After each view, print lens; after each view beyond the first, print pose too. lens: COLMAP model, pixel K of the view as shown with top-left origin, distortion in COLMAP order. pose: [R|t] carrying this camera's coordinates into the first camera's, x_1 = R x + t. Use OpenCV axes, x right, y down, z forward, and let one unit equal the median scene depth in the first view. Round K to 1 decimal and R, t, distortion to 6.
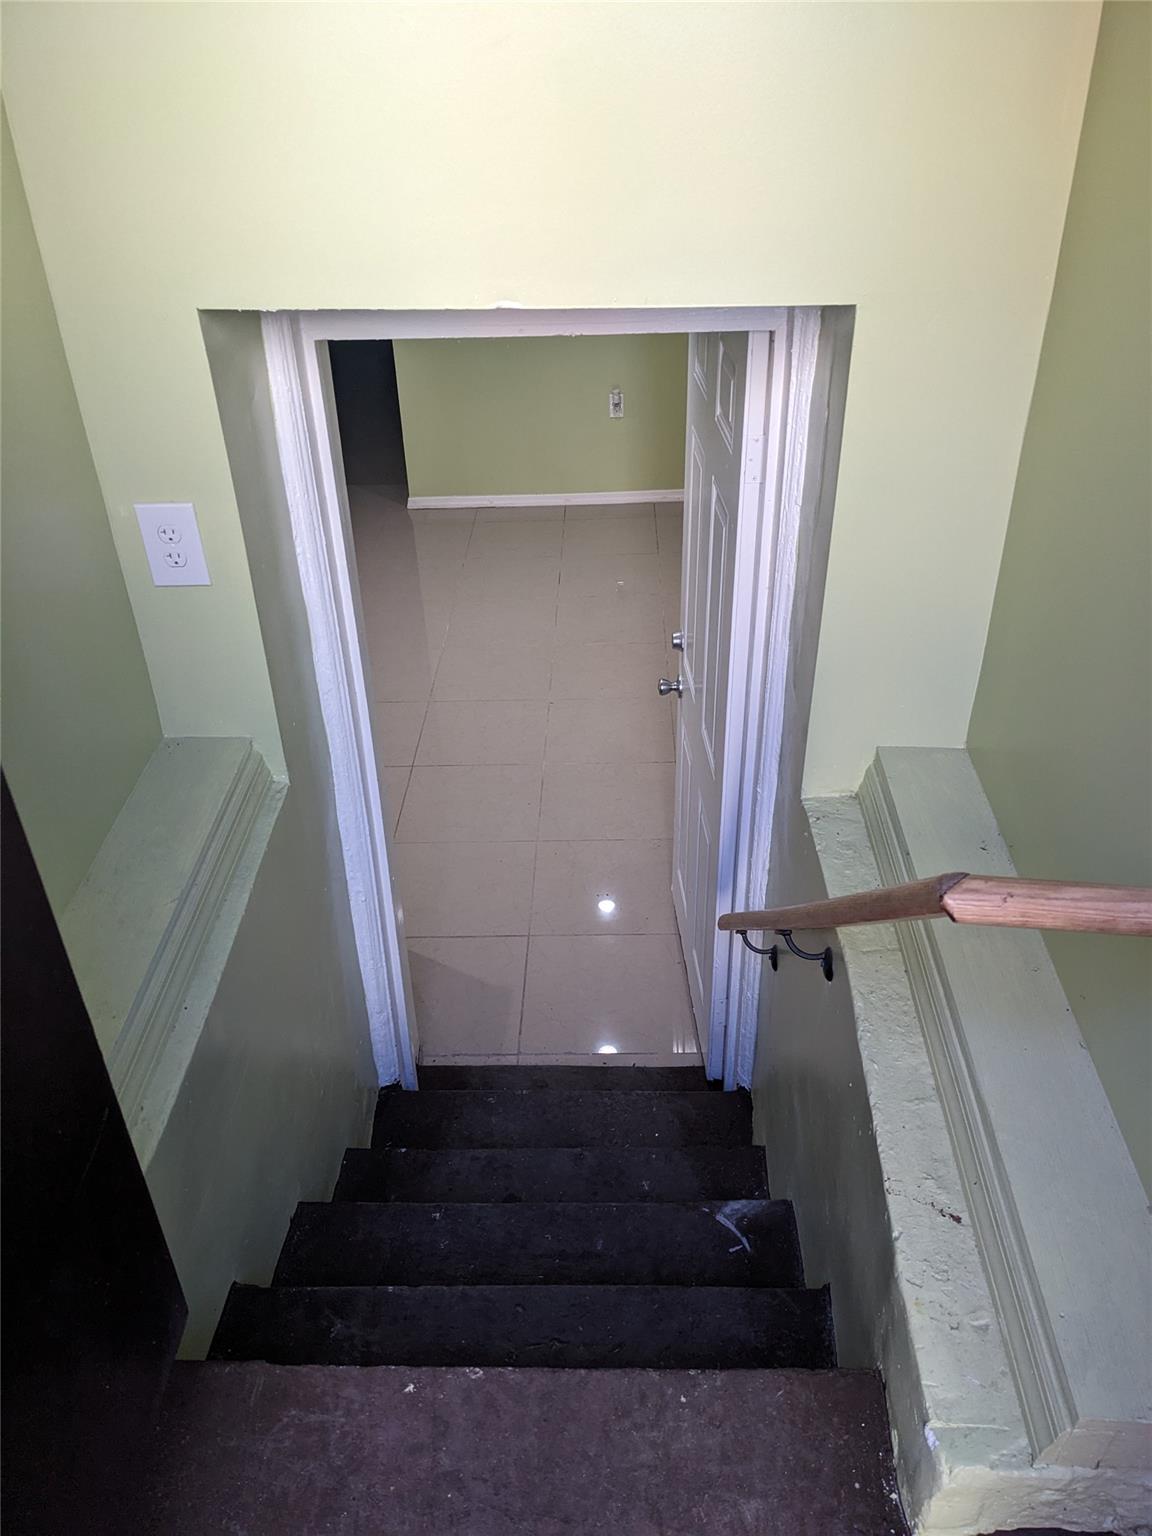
lens RADIAL K [[1207.5, 0, 576.7], [0, 1207.5, 767.4], [0, 0, 1]] dist [0.066232, 0.003059]
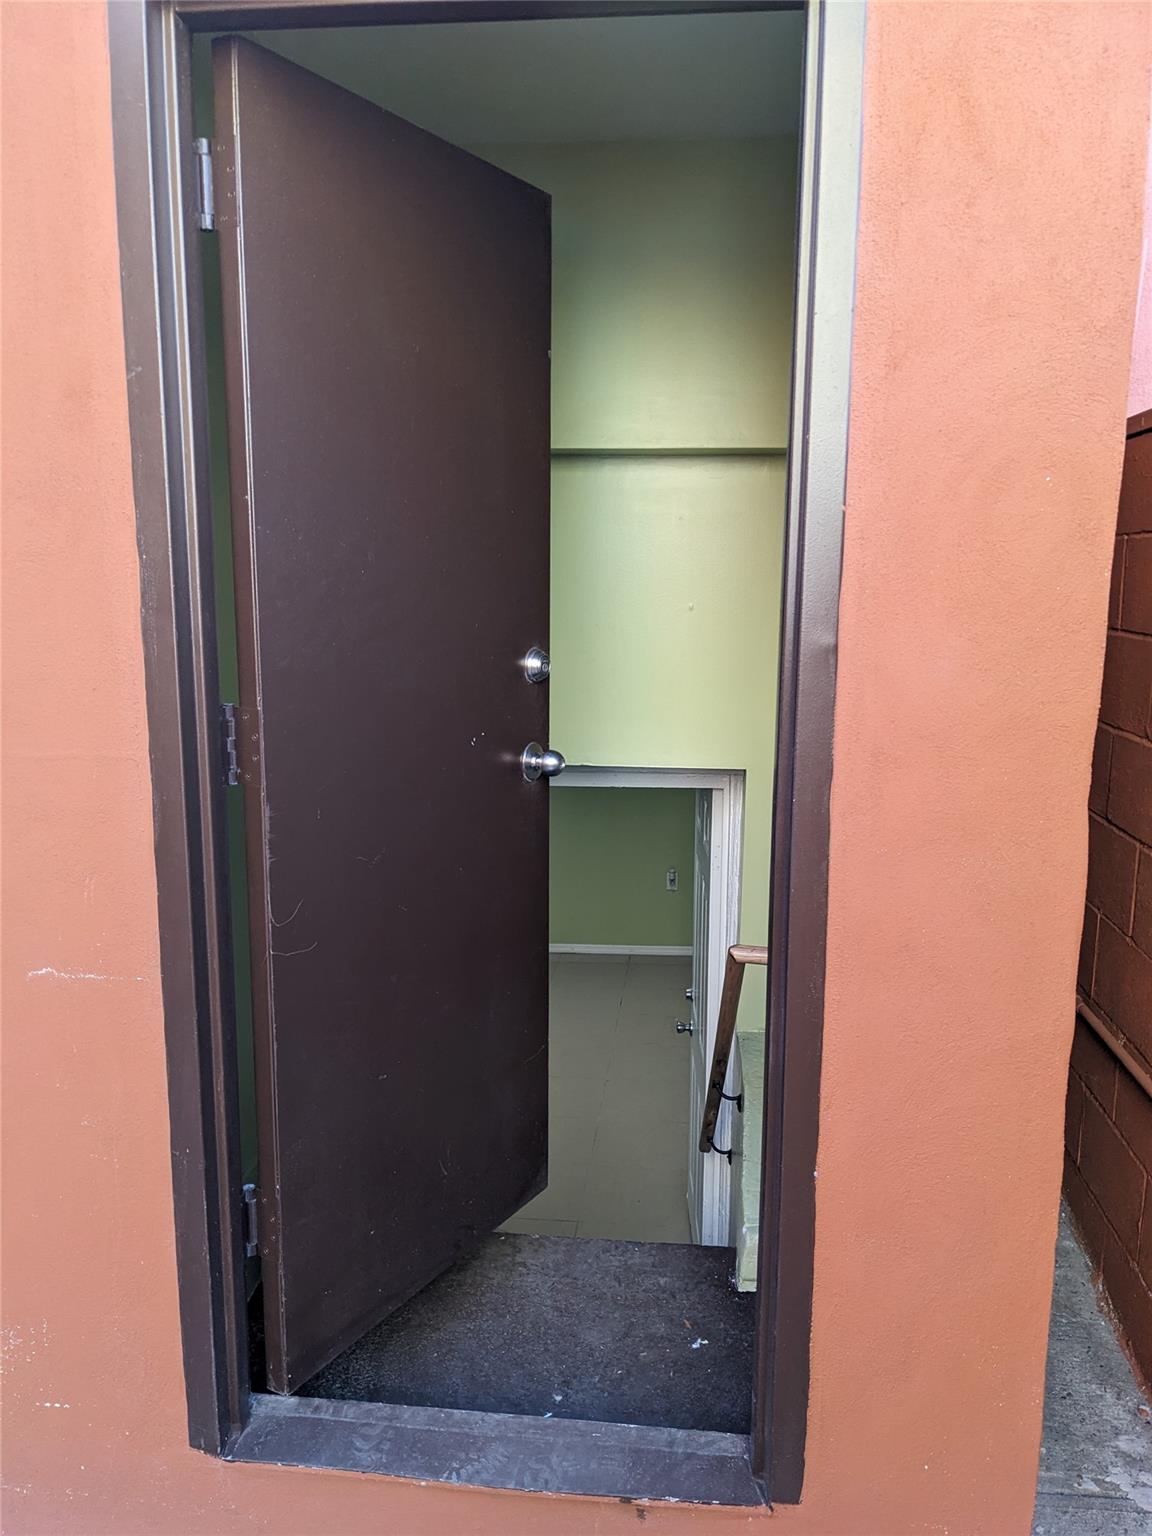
lens RADIAL K [[1207.5, 0, 575.0], [0, 1207.5, 769.3], [0, 0, 1]] dist [0.066232, 0.003059]
pose [[0.996300, 0.038924, -0.076623, 0.046390], [-0.066949, 0.910542, -0.407959, 0.264478], [0.053890, 0.411580, 0.909779, -0.492884]]
